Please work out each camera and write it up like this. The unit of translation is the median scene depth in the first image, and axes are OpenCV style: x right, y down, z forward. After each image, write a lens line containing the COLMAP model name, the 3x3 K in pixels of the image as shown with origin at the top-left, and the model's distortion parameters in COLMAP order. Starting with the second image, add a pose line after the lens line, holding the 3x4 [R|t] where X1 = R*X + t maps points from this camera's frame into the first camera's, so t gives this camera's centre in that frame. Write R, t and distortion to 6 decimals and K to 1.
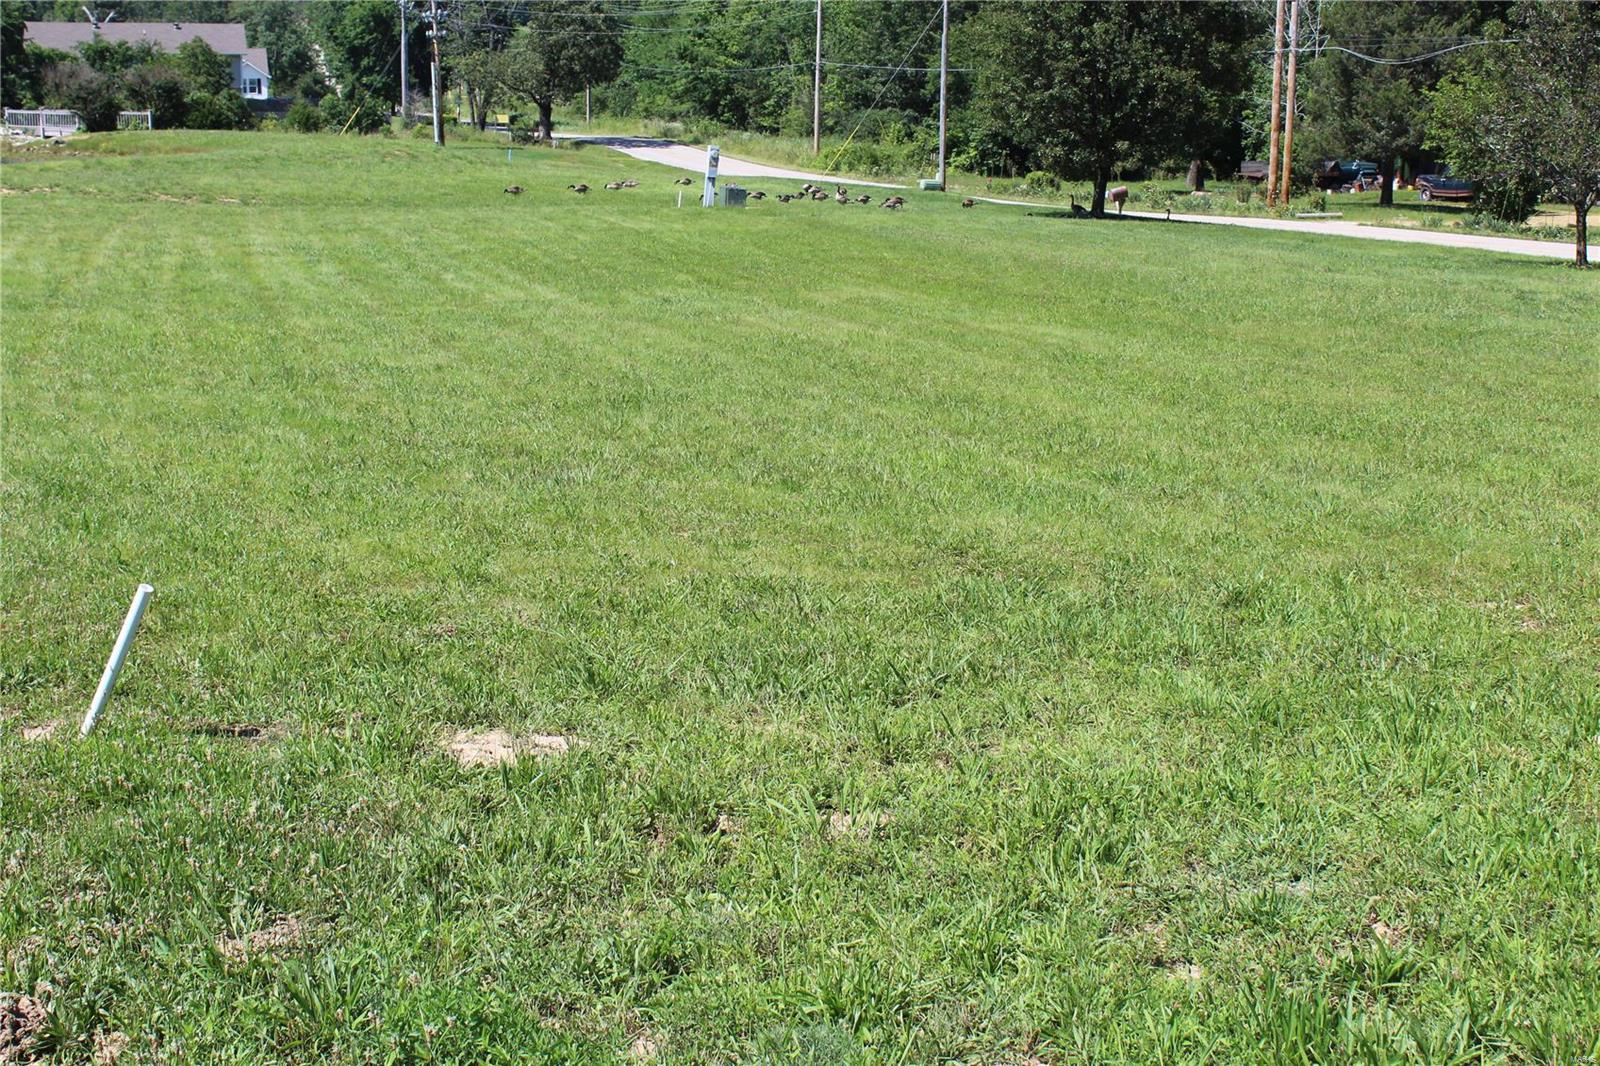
lens RADIAL K [[2194.8, 0, 796.8], [0, 2194.8, 537.1], [0, 0, 1]] dist [-0.059740, 0.168657]
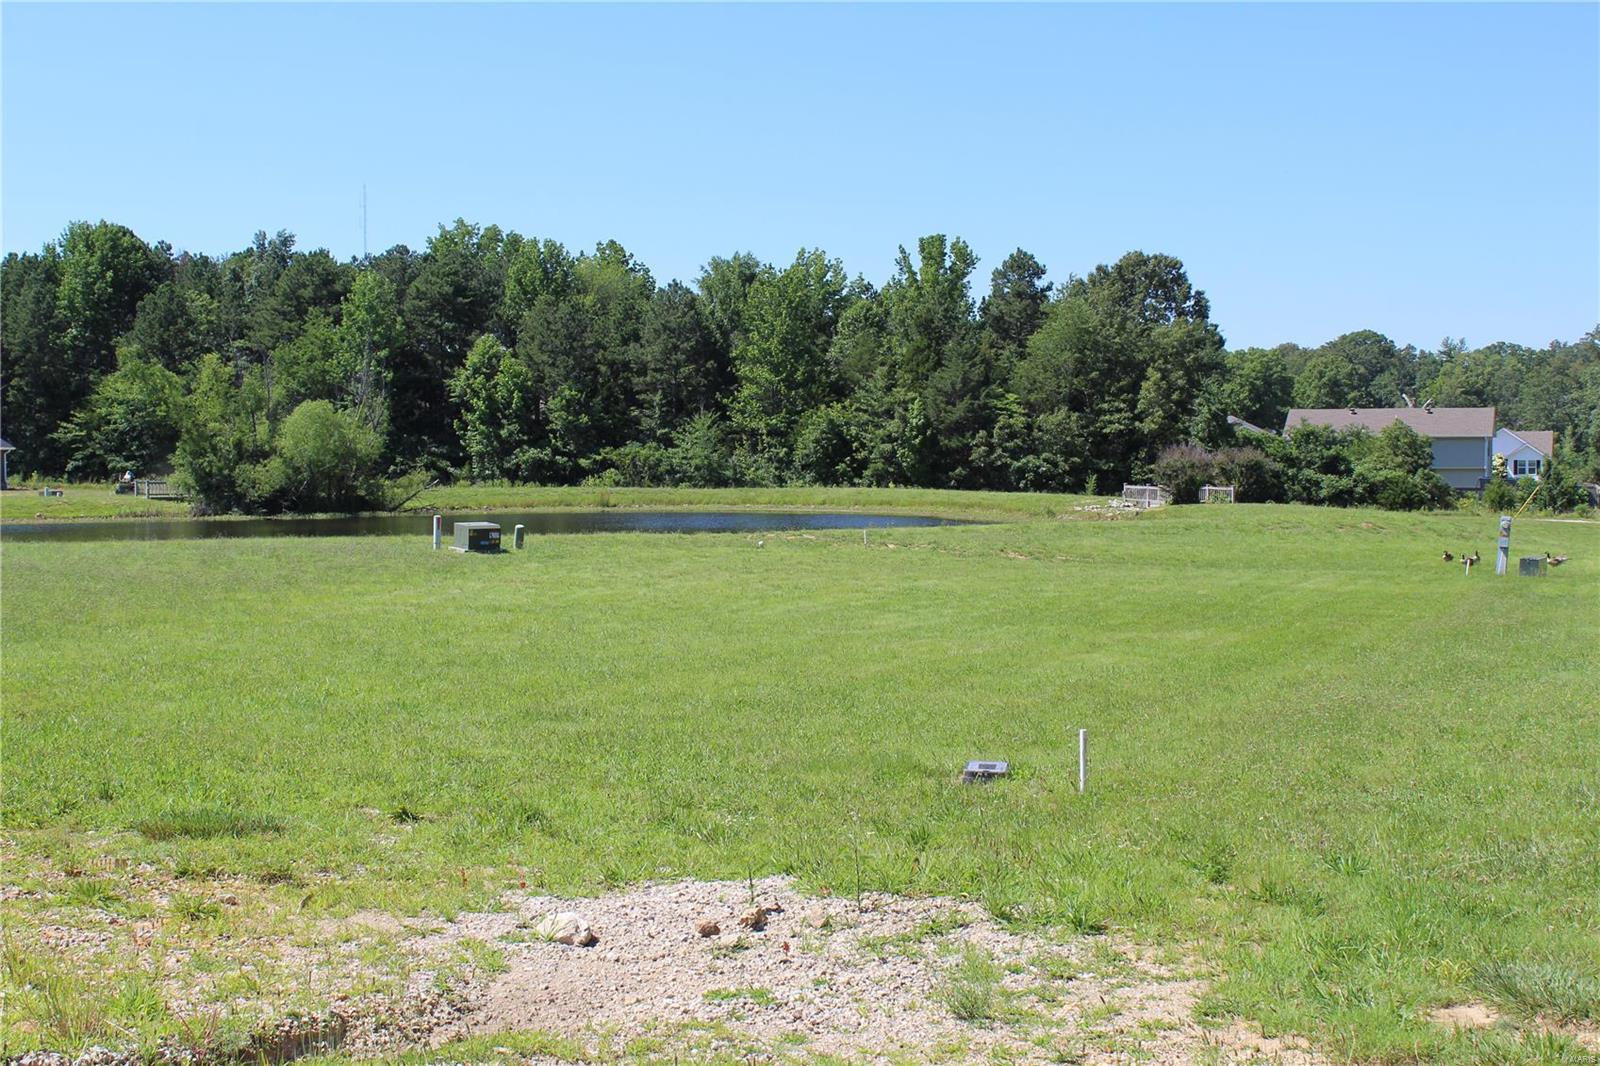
lens RADIAL K [[2194.8, 0, 796.8], [0, 2194.8, 537.1], [0, 0, 1]] dist [-0.059740, 0.168657]
pose [[0.811867, 0.015183, -0.583645, 0.647831], [-0.115443, 0.984100, -0.134985, 0.015250], [0.572315, 0.176968, 0.800711, -0.014305]]
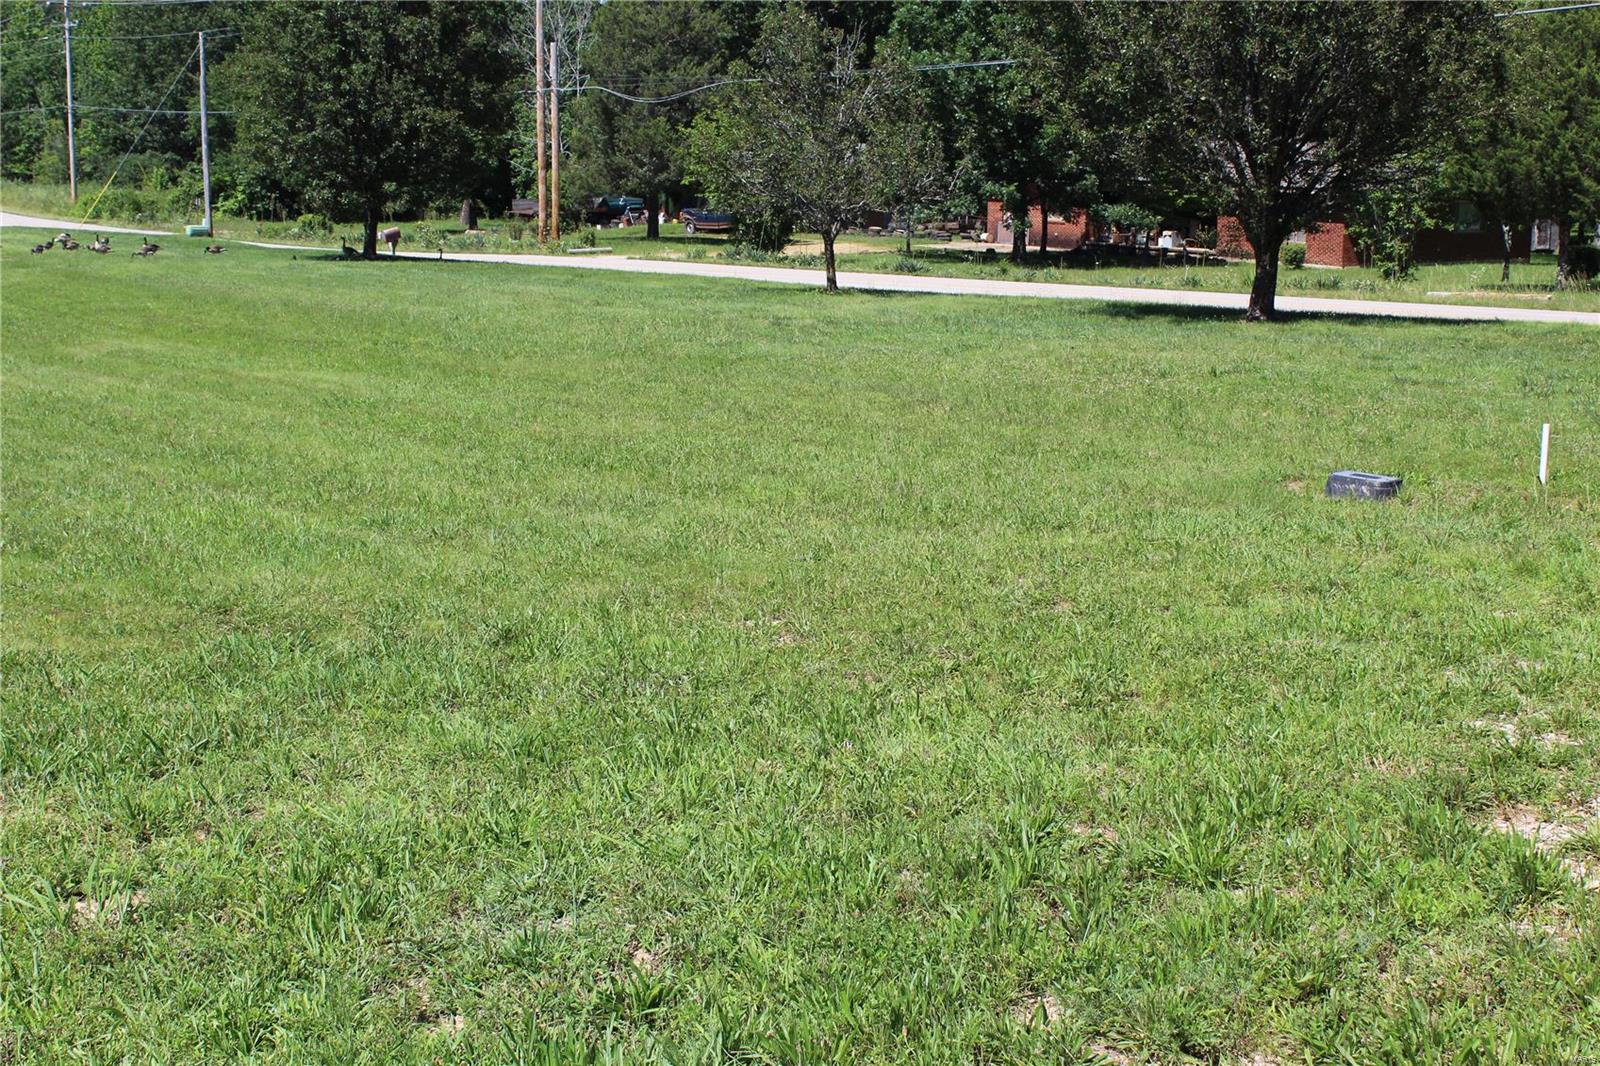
lens RADIAL K [[2194.8, 0, 796.8], [0, 2194.8, 537.1], [0, 0, 1]] dist [-0.059740, 0.168657]
pose [[0.947928, -0.066335, 0.311501, 0.007926], [0.071844, 0.997396, -0.006230, -0.000611], [-0.310277, 0.028285, 0.950225, 0.002150]]
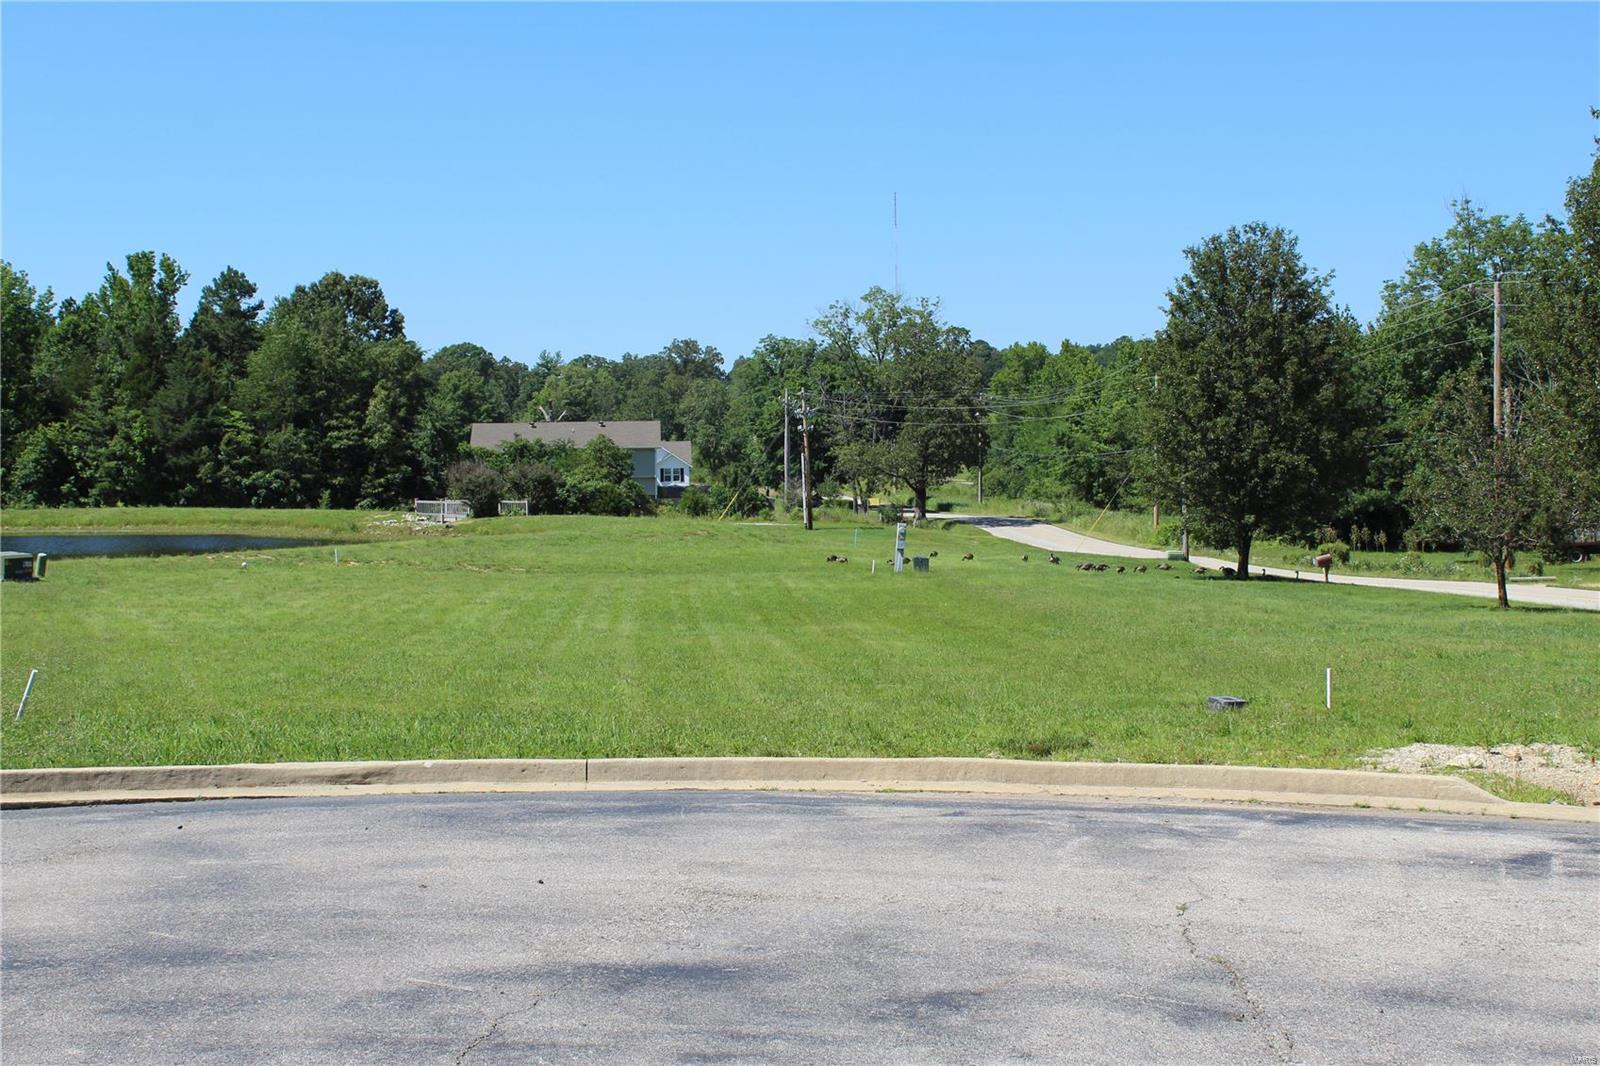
lens RADIAL K [[2194.8, 0, 796.8], [0, 2194.8, 537.1], [0, 0, 1]] dist [-0.059740, 0.168657]
pose [[0.978845, -0.011553, -0.204278, 0.344847], [-0.023576, 0.985386, -0.168699, 0.084591], [0.203242, 0.169946, 0.964267, -0.437384]]
